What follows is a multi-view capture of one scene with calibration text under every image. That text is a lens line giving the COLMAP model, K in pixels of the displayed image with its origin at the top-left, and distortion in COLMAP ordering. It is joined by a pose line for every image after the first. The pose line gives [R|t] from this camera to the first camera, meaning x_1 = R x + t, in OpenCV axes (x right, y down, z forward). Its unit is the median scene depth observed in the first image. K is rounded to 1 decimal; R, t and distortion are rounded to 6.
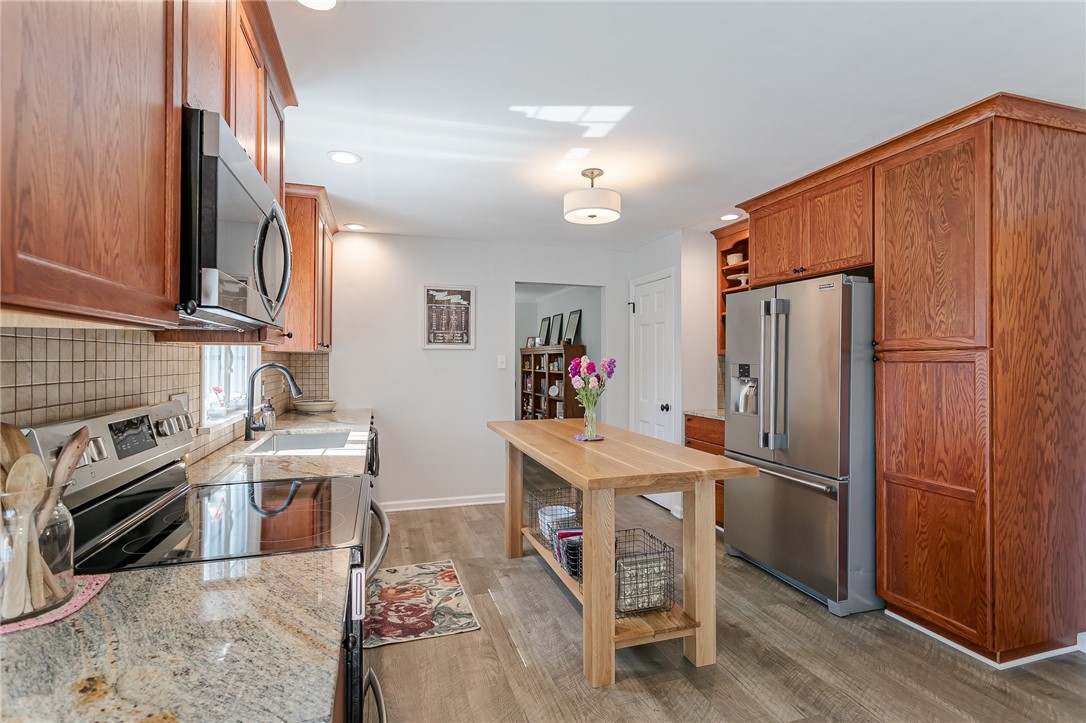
lens RADIAL K [[512.5, 0, 537.8], [0, 512.5, 357.7], [0, 0, 1]] dist [0.001432, 0.001235]
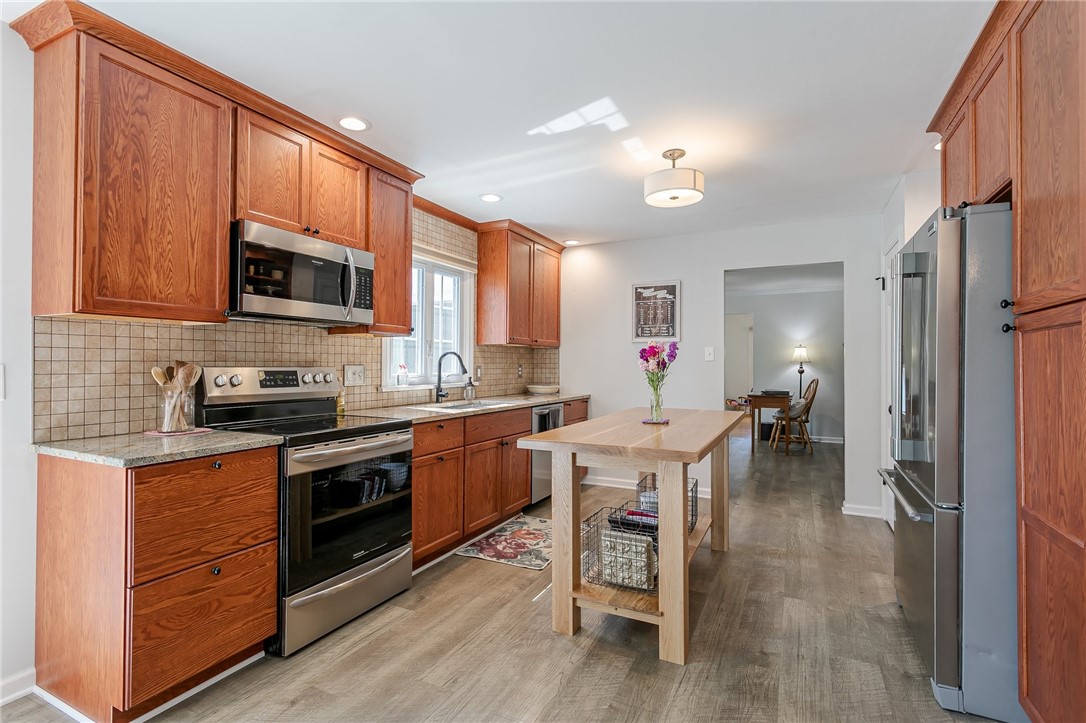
lens RADIAL K [[512.5, 0, 537.8], [0, 512.5, 357.7], [0, 0, 1]] dist [0.001432, 0.001235]
pose [[0.717981, -0.007908, -0.696017, 0.638281], [0.001404, 0.999950, -0.009913, 0.041813], [0.696061, 0.006141, 0.717956, 0.122320]]
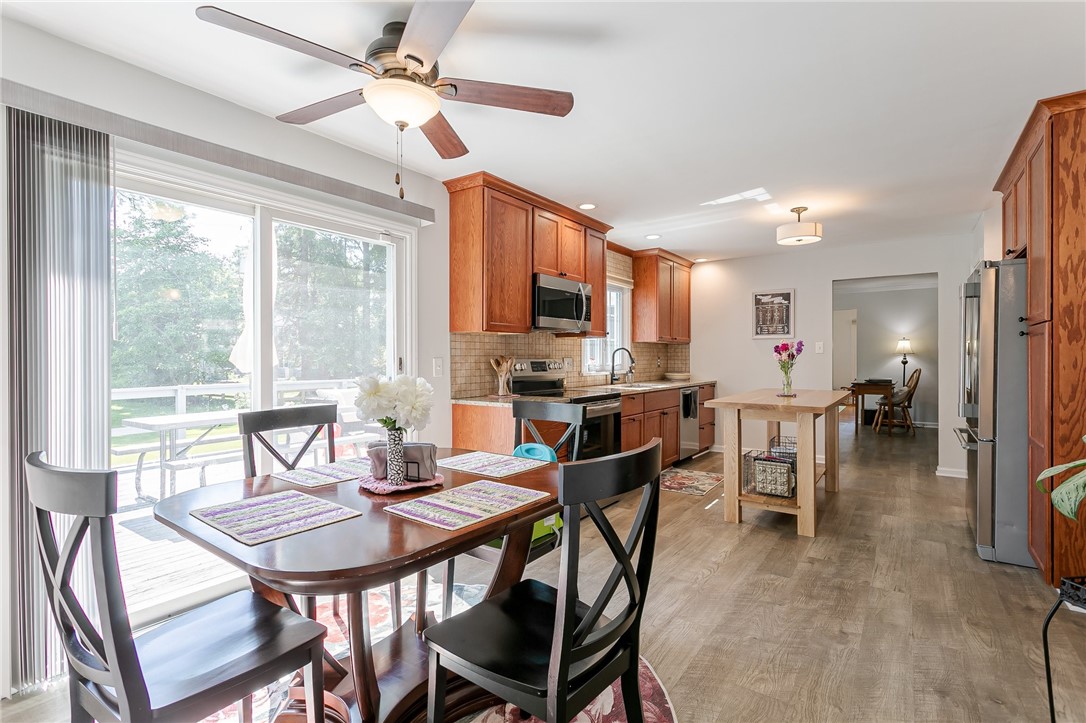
lens RADIAL K [[512.5, 0, 537.8], [0, 512.5, 357.7], [0, 0, 1]] dist [0.001432, 0.001235]
pose [[0.601071, -0.001705, -0.799194, 0.852449], [0.006626, 0.999974, 0.002850, 0.040912], [0.799168, -0.007009, 0.601066, -0.453143]]
